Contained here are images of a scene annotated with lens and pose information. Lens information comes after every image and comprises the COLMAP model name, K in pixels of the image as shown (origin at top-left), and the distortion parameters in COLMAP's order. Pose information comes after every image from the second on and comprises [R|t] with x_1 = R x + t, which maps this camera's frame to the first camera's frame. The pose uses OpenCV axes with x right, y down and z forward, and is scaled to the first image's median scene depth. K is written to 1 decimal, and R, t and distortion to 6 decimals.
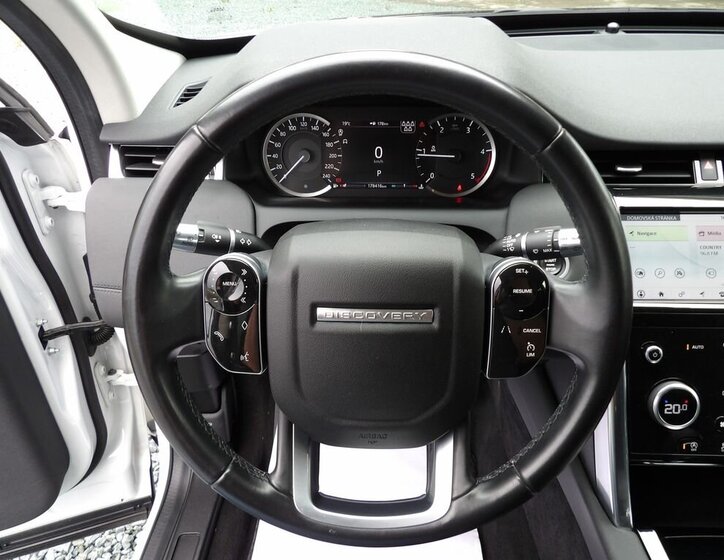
lens RADIAL K [[539.2, 0, 364.2], [0, 539.2, 279.8], [0, 0, 1]] dist [-0.036105, 0.037310]
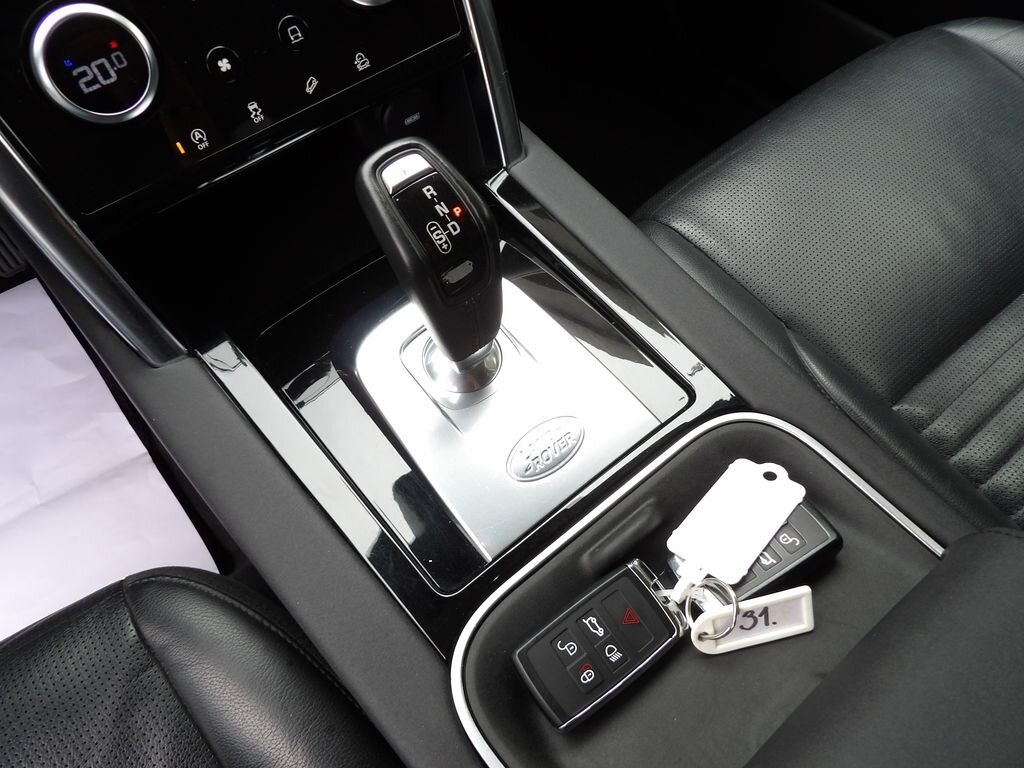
lens RADIAL K [[739.7, 0, 517.2], [0, 739.7, 384.5], [0, 0, 1]] dist [-0.036649, 0.046103]
pose [[0.755174, -0.555248, 0.348442, 0.405747], [0.346475, 0.789320, 0.506882, 0.211599], [-0.556477, -0.262058, 0.788454, 0.241114]]
